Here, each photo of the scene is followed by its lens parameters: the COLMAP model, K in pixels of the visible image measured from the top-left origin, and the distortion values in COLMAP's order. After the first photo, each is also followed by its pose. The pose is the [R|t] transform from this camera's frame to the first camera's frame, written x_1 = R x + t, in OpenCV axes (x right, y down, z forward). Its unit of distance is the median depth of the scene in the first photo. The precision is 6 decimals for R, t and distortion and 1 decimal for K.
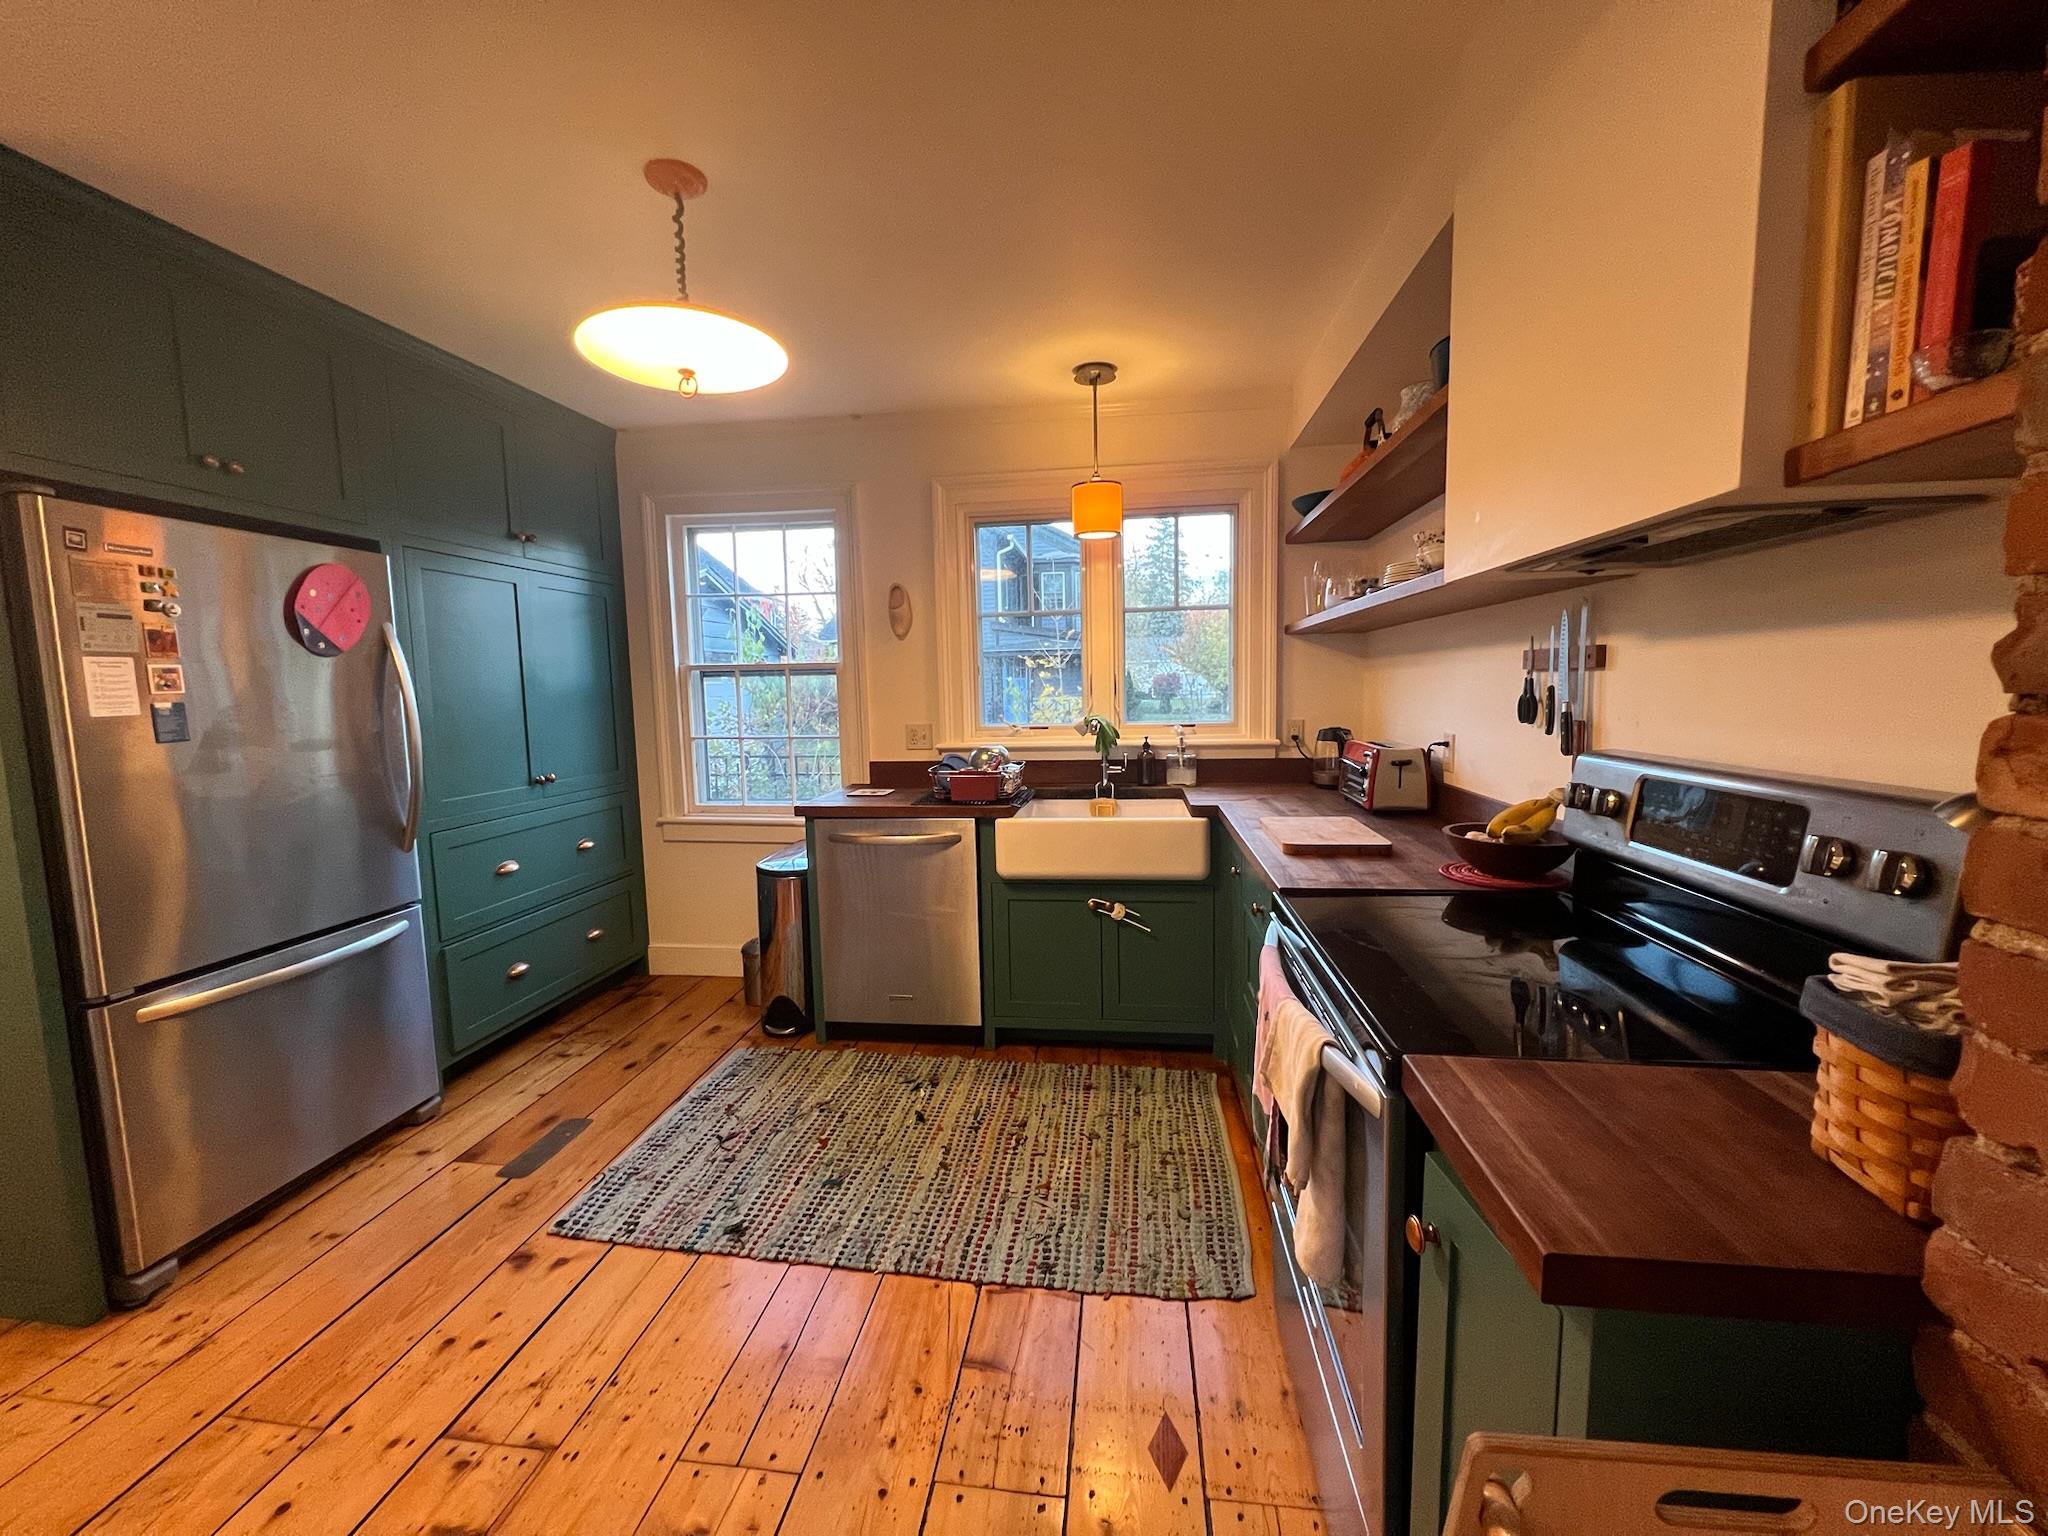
lens RADIAL K [[817.3, 0, 1025.3], [0, 817.3, 767.2], [0, 0, 1]] dist [0.001789, 0.000038]
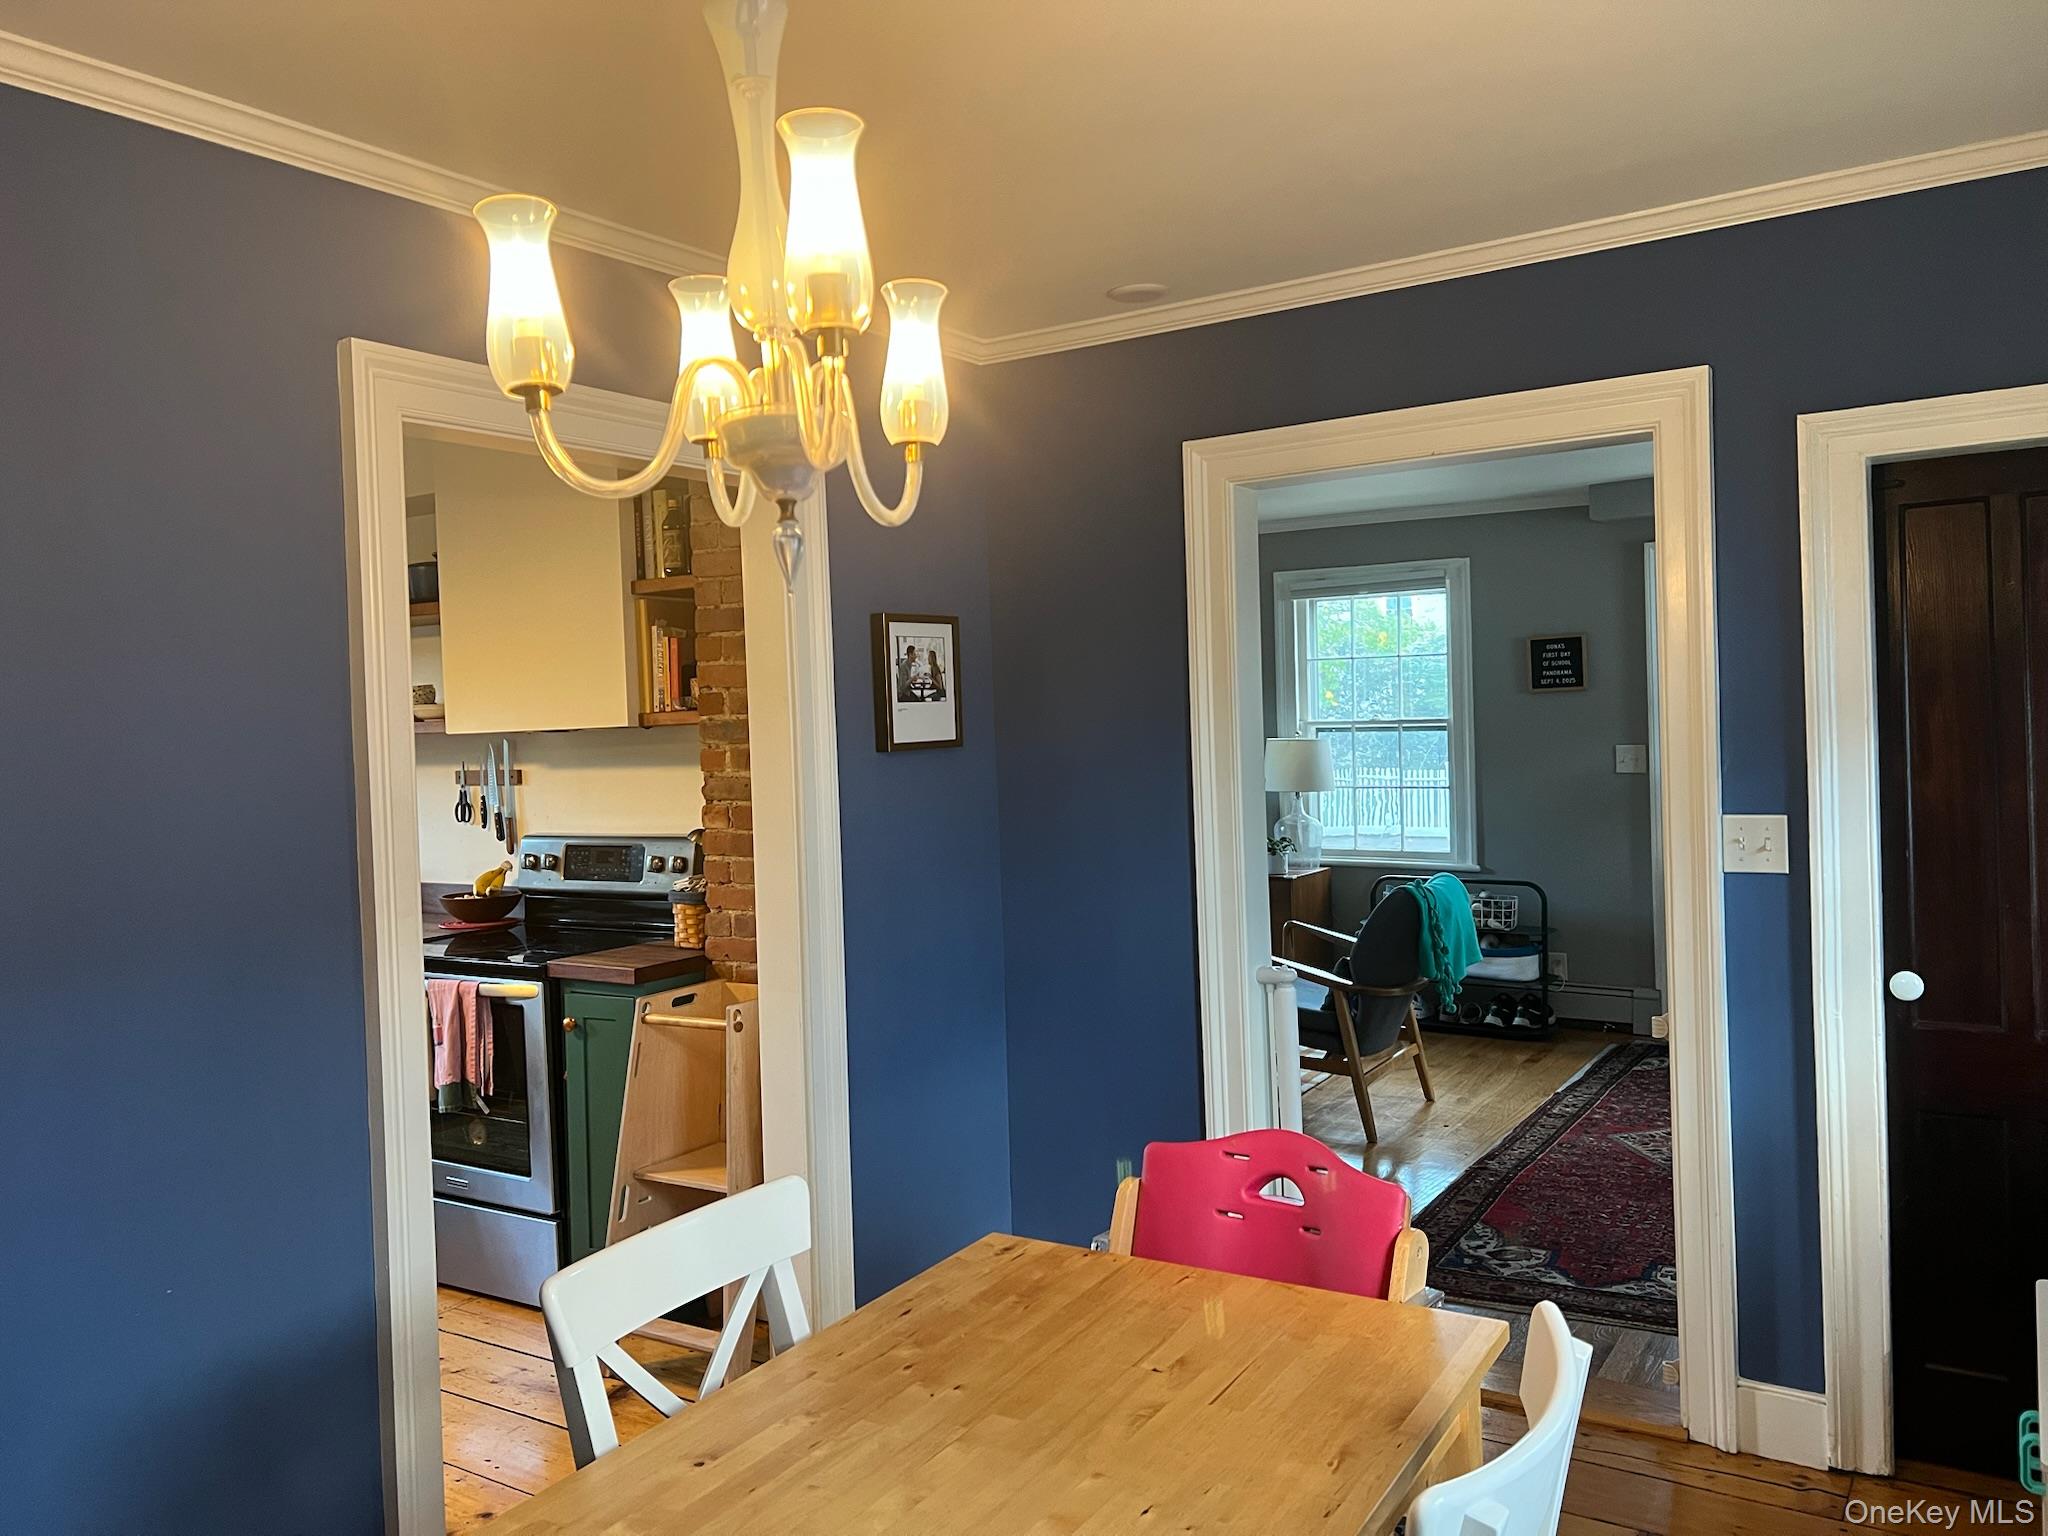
lens RADIAL K [[1541.5, 0, 1024.1], [0, 1541.5, 762.5], [0, 0, 1]] dist [-0.000347, -0.000144]
pose [[0.428459, -0.016104, 0.903418, -1.920536], [0.113745, 0.992848, -0.036248, 0.070444], [-0.896373, 0.118290, 0.427227, -1.417726]]
